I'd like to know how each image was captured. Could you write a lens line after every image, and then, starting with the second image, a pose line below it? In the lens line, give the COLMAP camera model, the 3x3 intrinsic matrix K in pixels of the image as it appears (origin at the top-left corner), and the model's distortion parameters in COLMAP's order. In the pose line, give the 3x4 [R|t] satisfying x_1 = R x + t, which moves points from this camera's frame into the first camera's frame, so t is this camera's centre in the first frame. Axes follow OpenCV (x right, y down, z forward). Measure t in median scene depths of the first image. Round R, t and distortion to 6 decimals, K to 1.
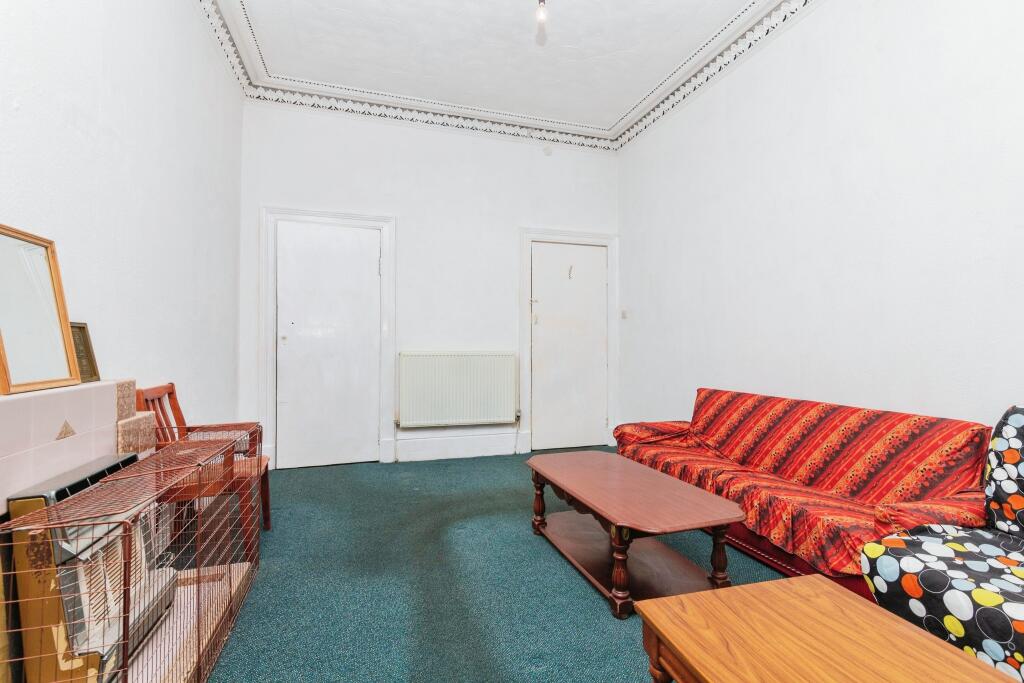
lens RADIAL K [[469.7, 0, 509.2], [0, 469.7, 338.2], [0, 0, 1]] dist [0.001952, 0.000177]
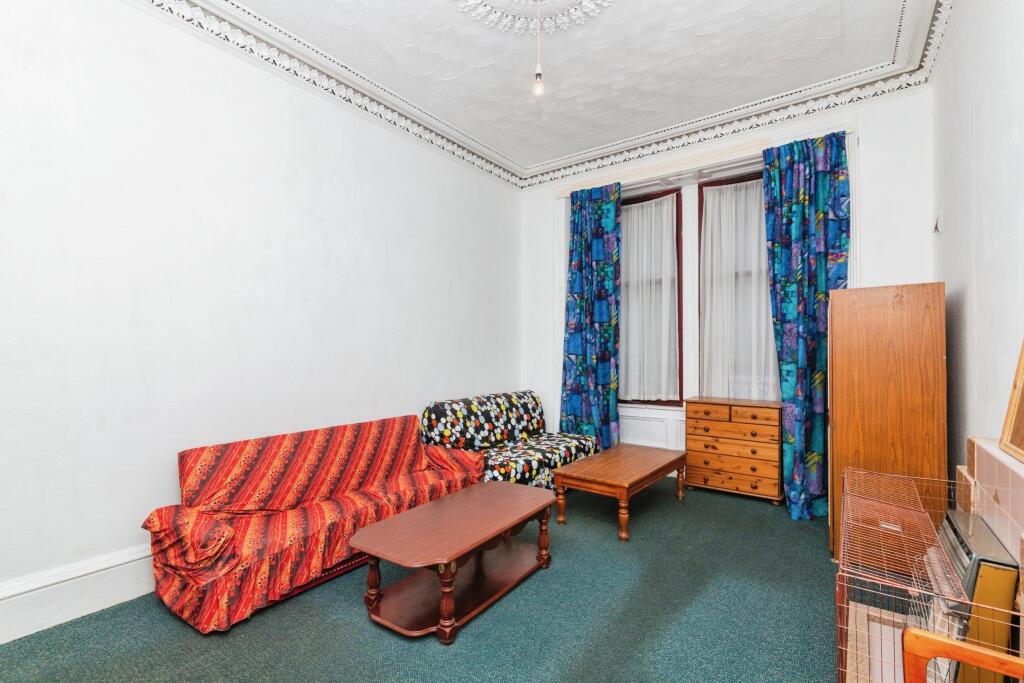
lens RADIAL K [[469.7, 0, 509.9], [0, 469.7, 348.2], [0, 0, 1]] dist [0.001952, 0.000177]
pose [[-0.597189, 0.010590, 0.802031, -0.607838], [-0.000907, 0.999903, -0.013878, -0.054810], [-0.802100, -0.009015, -0.597122, 1.334739]]
